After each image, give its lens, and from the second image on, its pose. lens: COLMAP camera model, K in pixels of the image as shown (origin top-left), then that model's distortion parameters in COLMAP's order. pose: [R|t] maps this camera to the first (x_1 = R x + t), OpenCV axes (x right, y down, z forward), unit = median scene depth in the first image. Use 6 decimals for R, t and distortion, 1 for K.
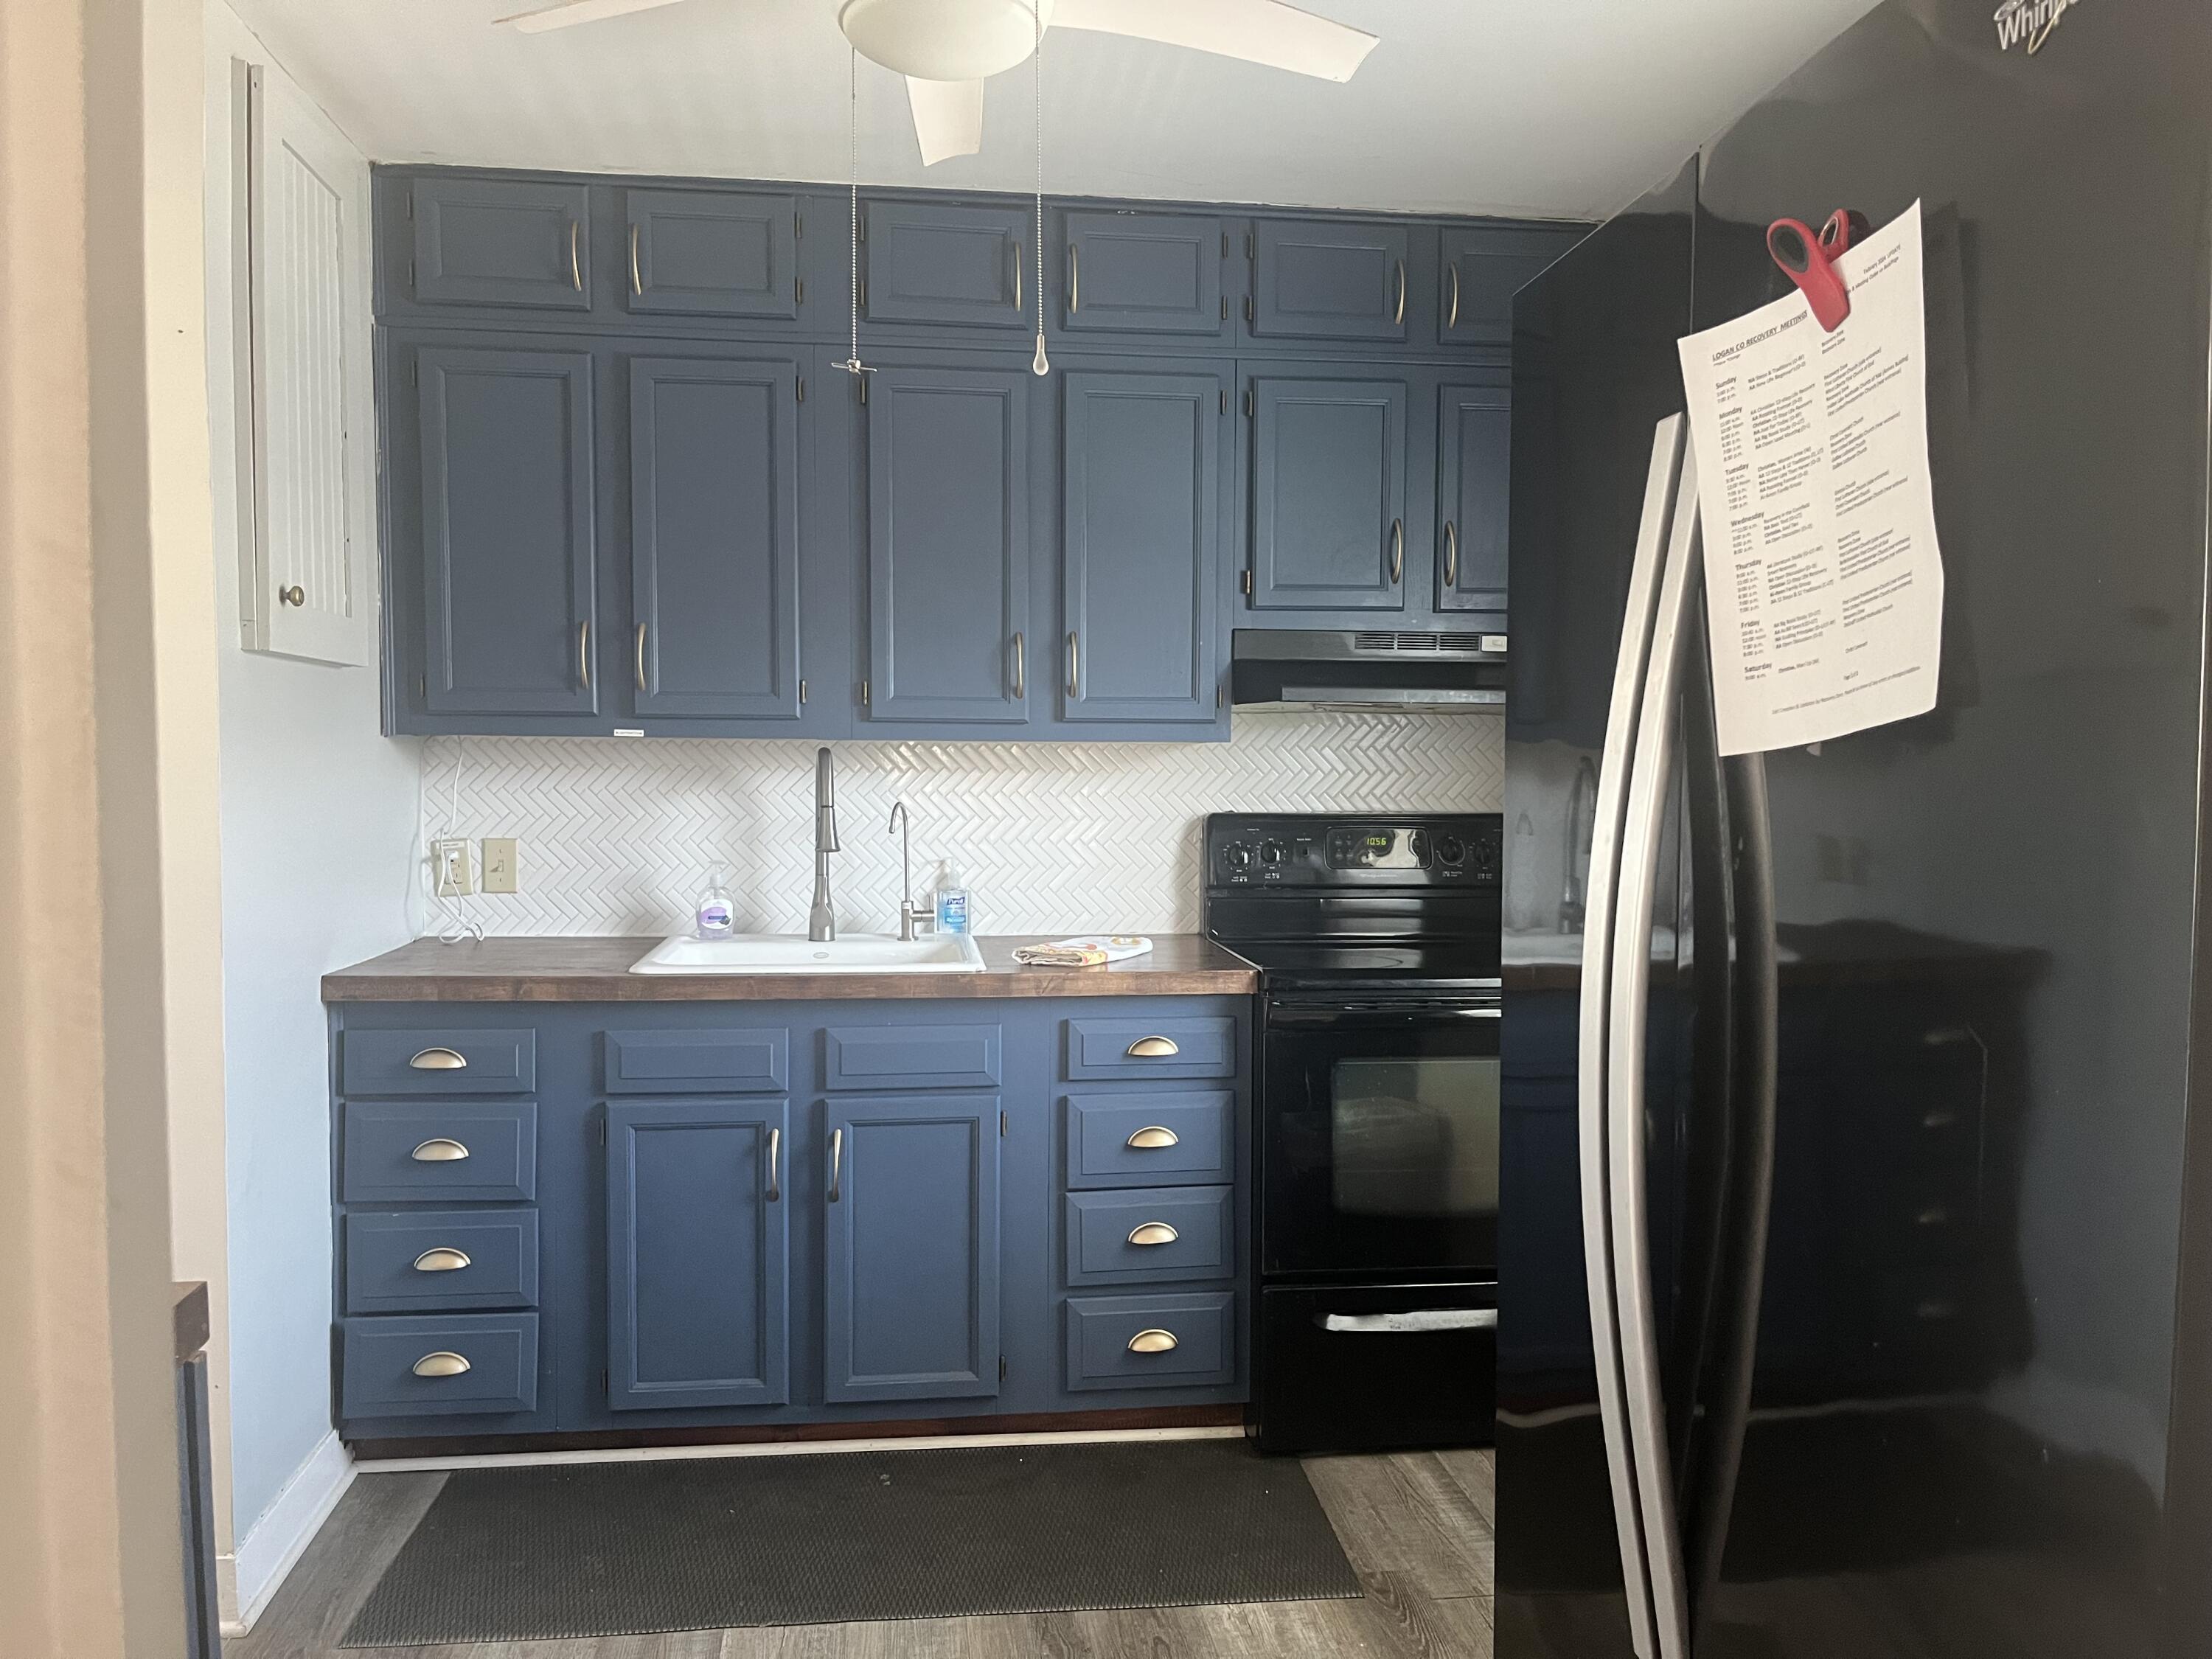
lens RADIAL K [[1658.4, 0, 1110.5], [0, 1658.4, 836.6], [0, 0, 1]] dist [0.012274, -0.002499]
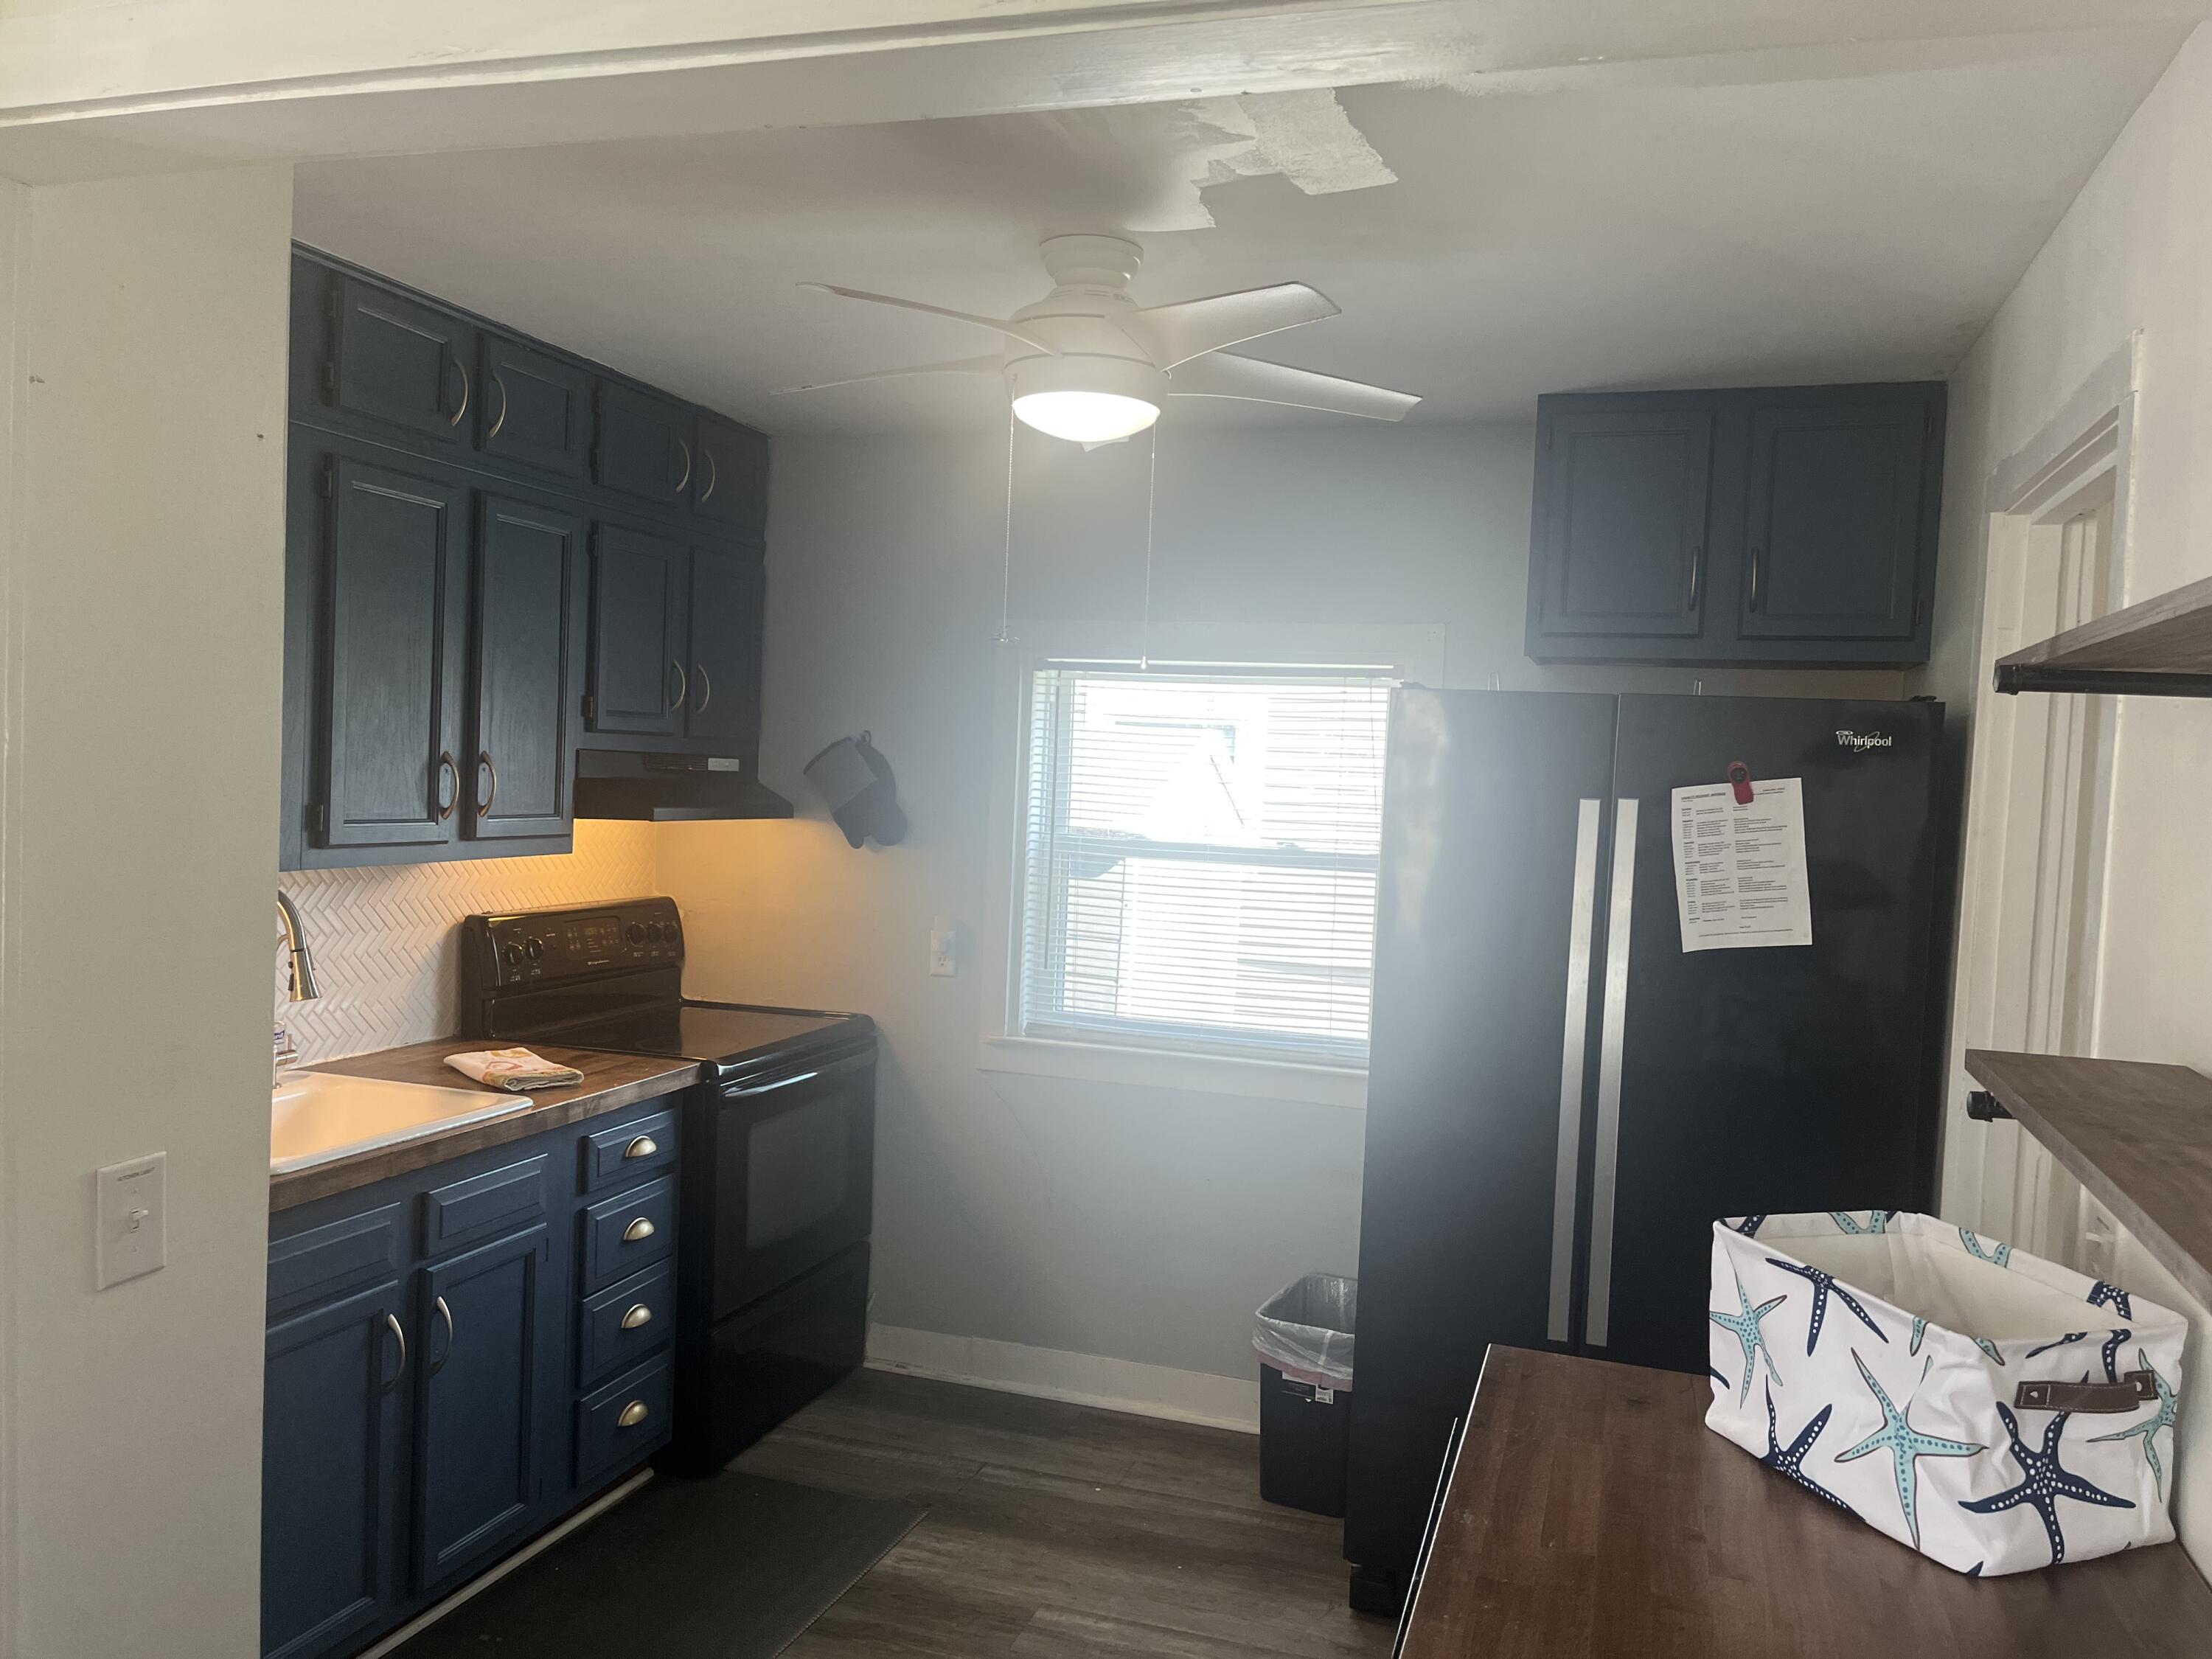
lens RADIAL K [[1658.4, 0, 1118.0], [0, 1658.4, 826.5], [0, 0, 1]] dist [0.012274, -0.002499]
pose [[0.427613, -0.021393, 0.903709, -1.028282], [0.003030, 0.999748, 0.022233, -0.133593], [-0.903957, -0.006769, 0.427570, 0.301895]]
